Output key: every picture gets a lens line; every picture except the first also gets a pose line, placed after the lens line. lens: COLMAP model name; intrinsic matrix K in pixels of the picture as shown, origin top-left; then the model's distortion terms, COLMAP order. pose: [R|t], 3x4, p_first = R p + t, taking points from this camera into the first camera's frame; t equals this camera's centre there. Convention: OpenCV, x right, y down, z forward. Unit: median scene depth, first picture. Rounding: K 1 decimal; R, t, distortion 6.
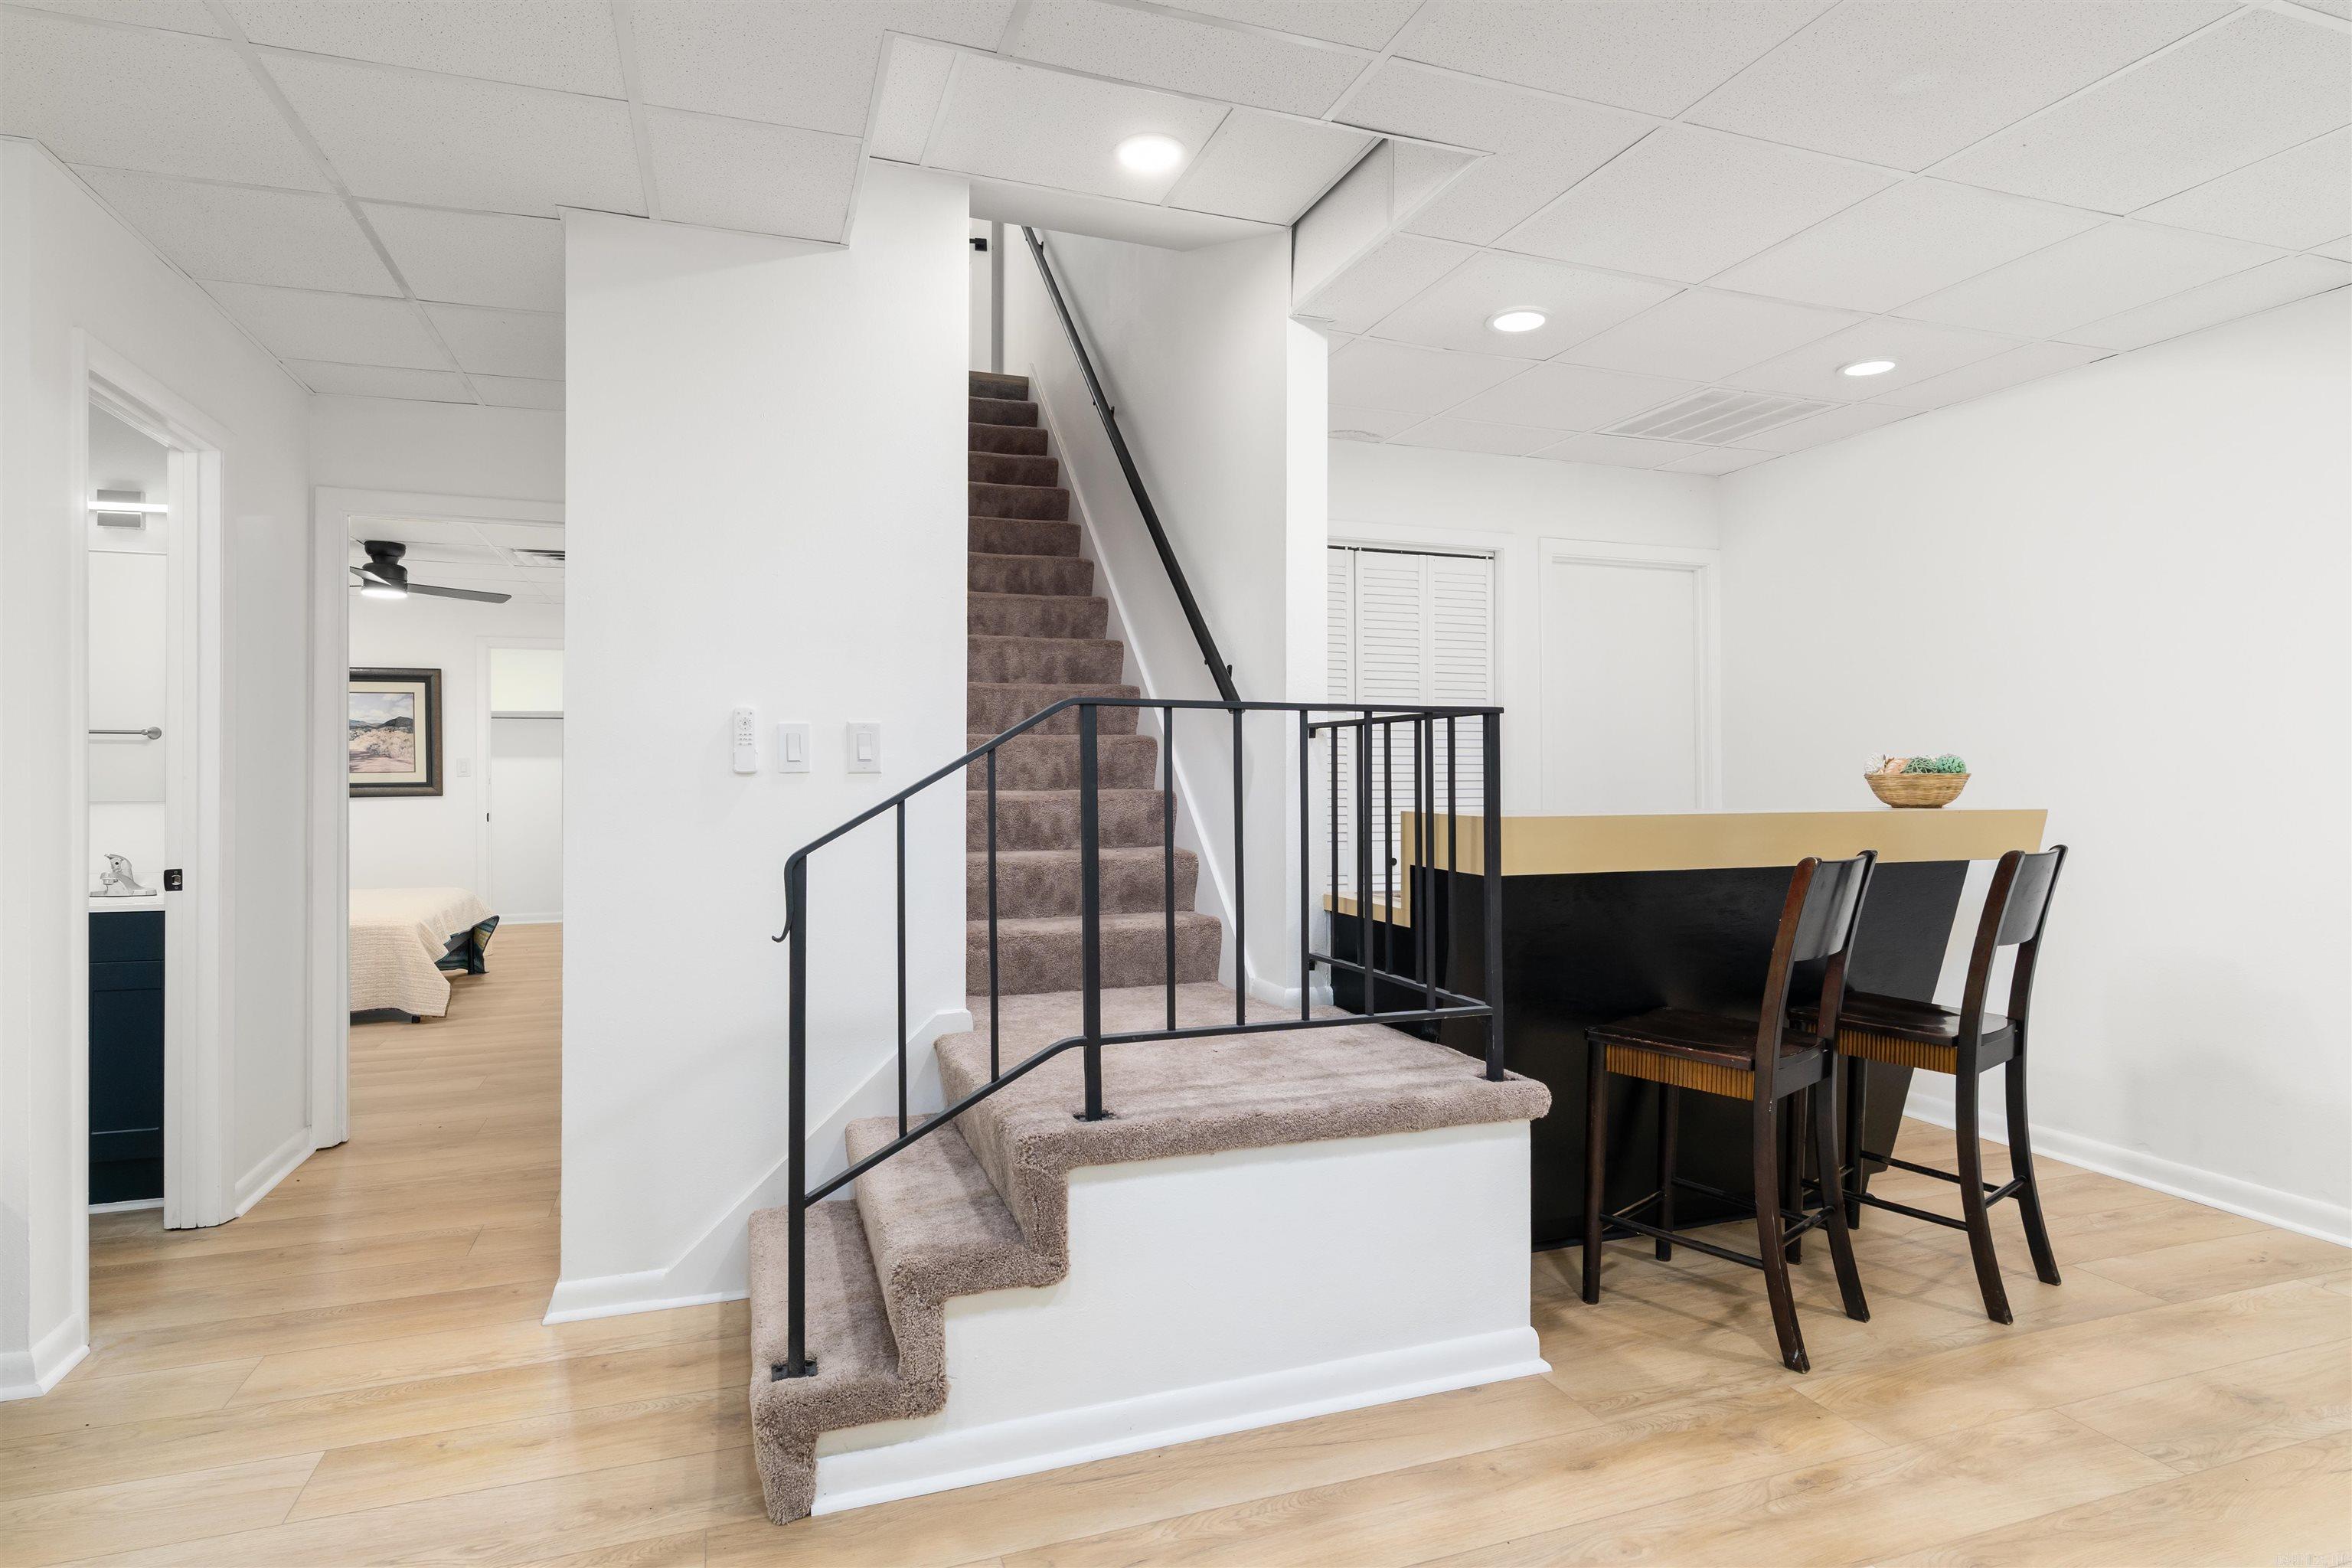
lens RADIAL K [[1248.7, 0, 1205.5], [0, 1248.7, 751.1], [0, 0, 1]] dist [0.005692, 0.000273]
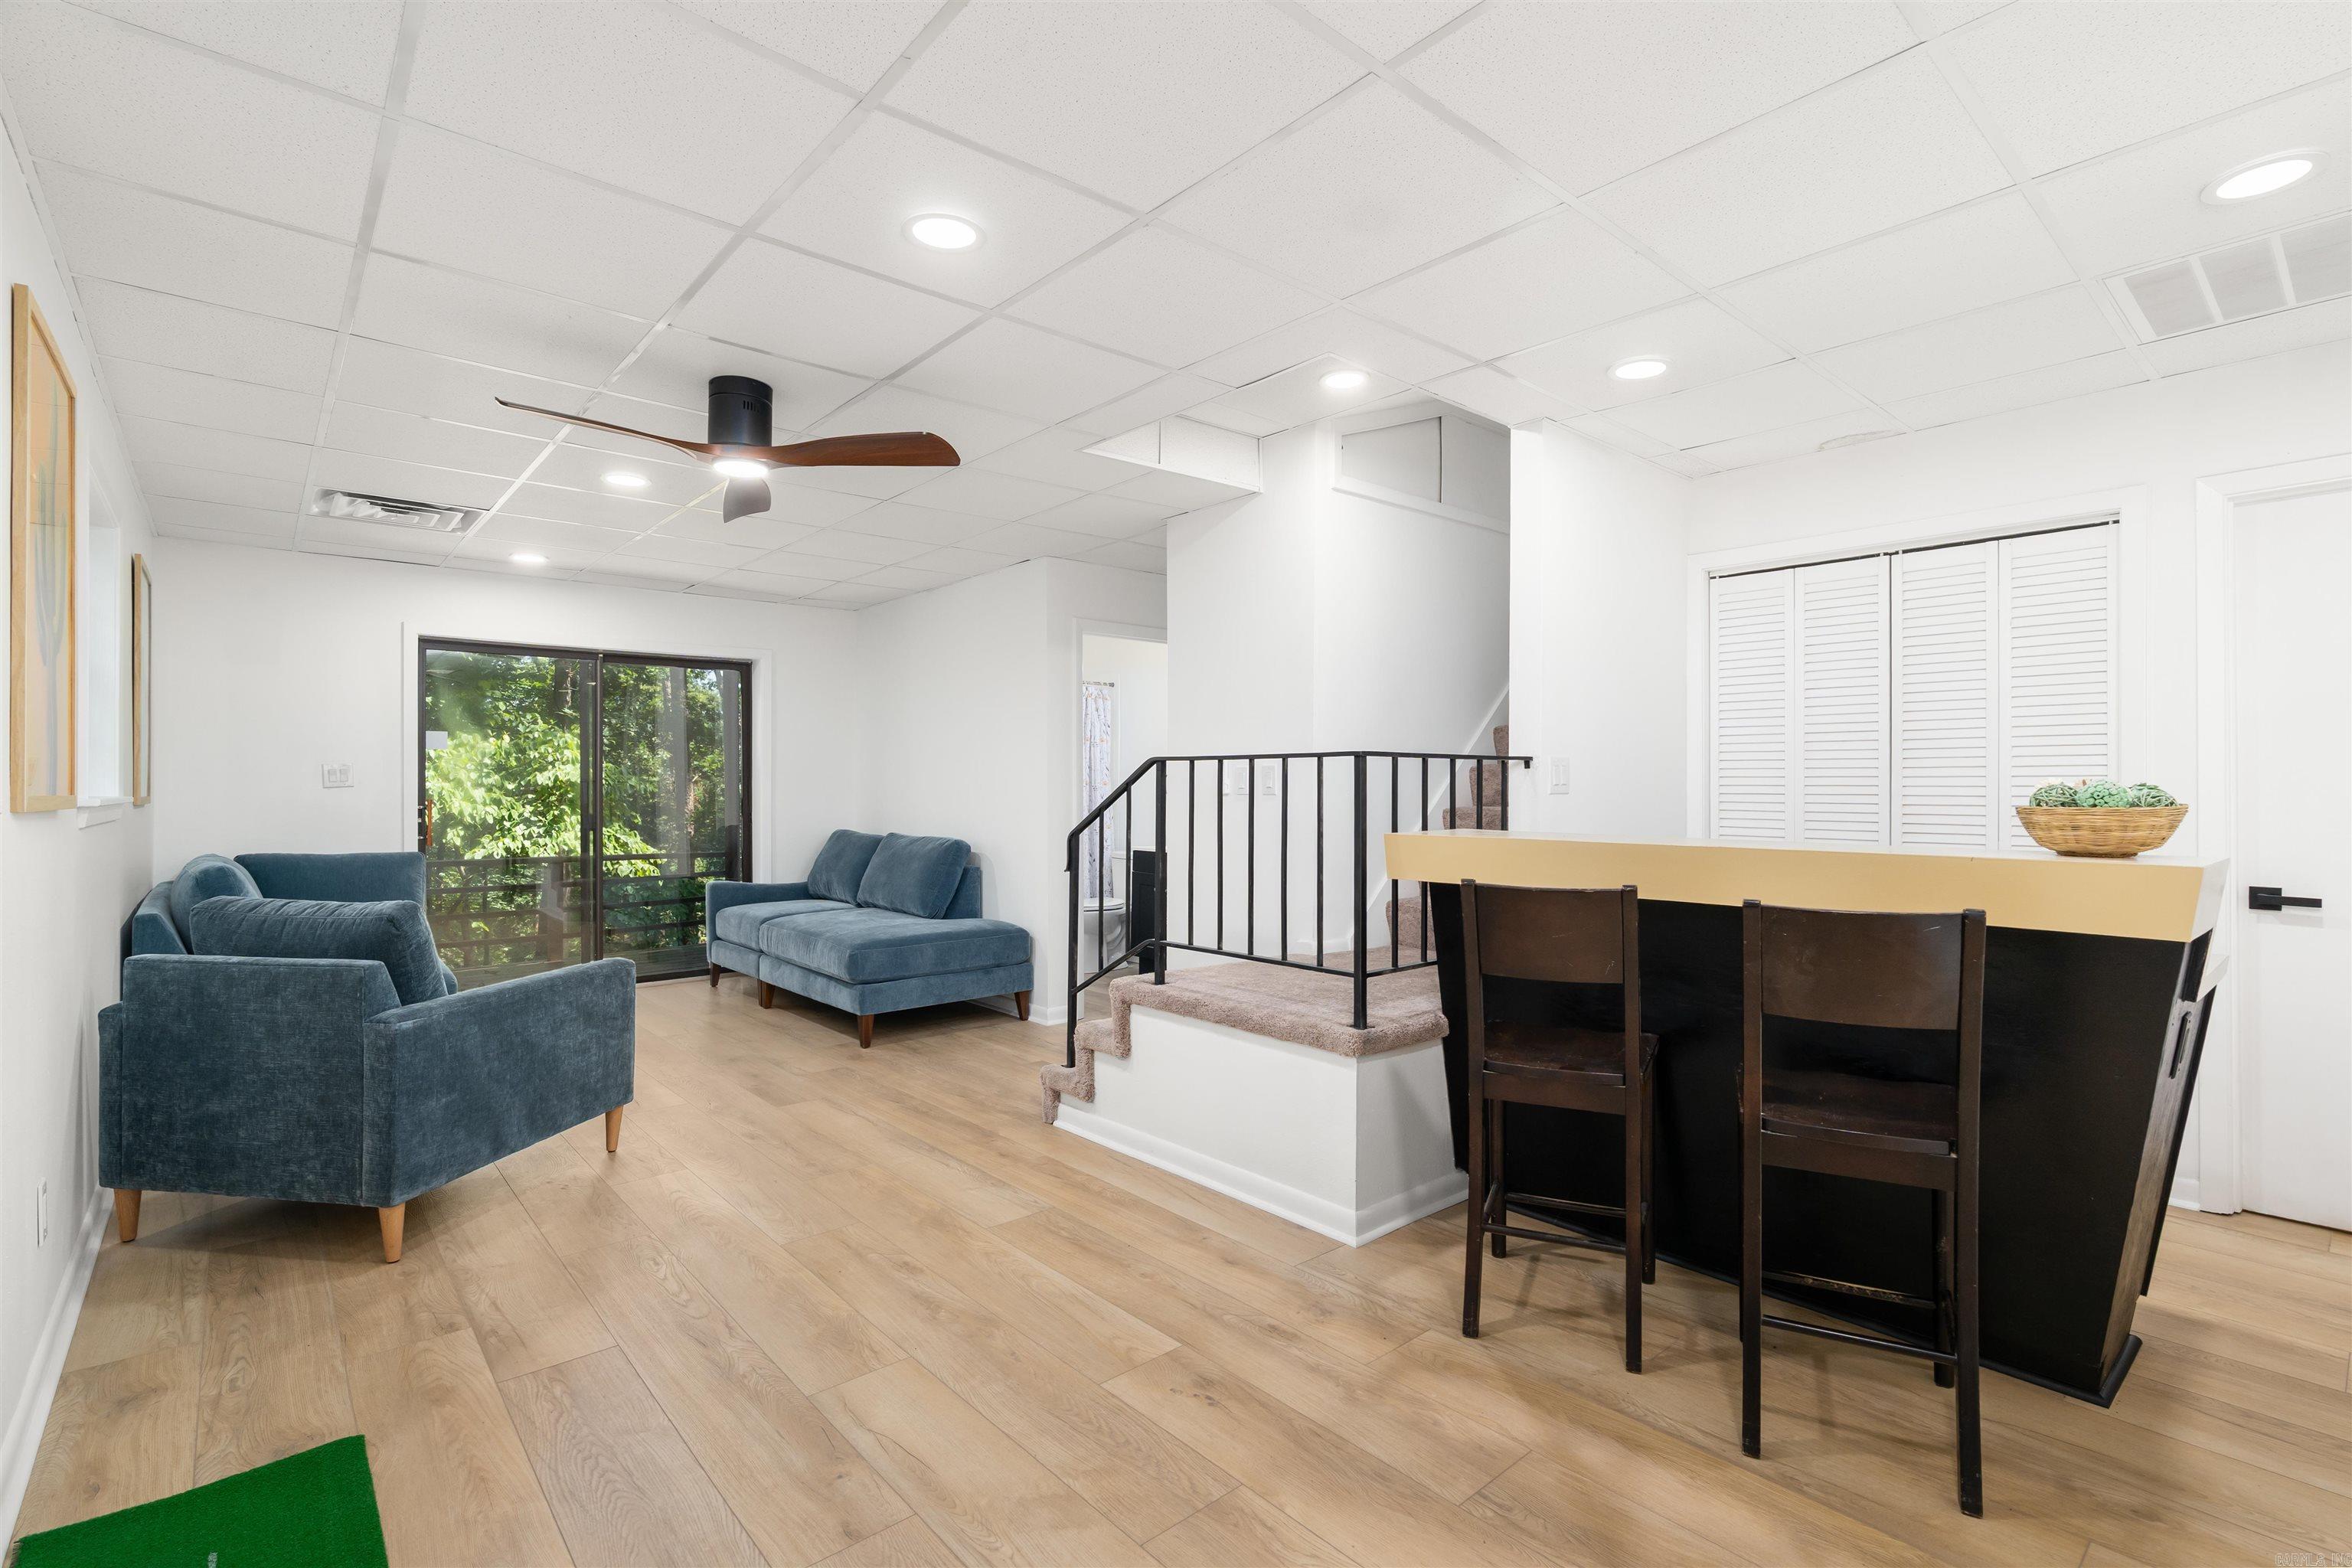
lens RADIAL K [[1082.7, 0, 1171.6], [0, 1082.7, 788.3], [0, 0, 1]] dist [-0.004321, 0.000073]
pose [[0.357331, 0.003840, -0.933970, 1.329122], [0.015713, 0.999825, 0.010122, -0.009645], [0.933846, -0.018293, 0.357208, 0.429829]]
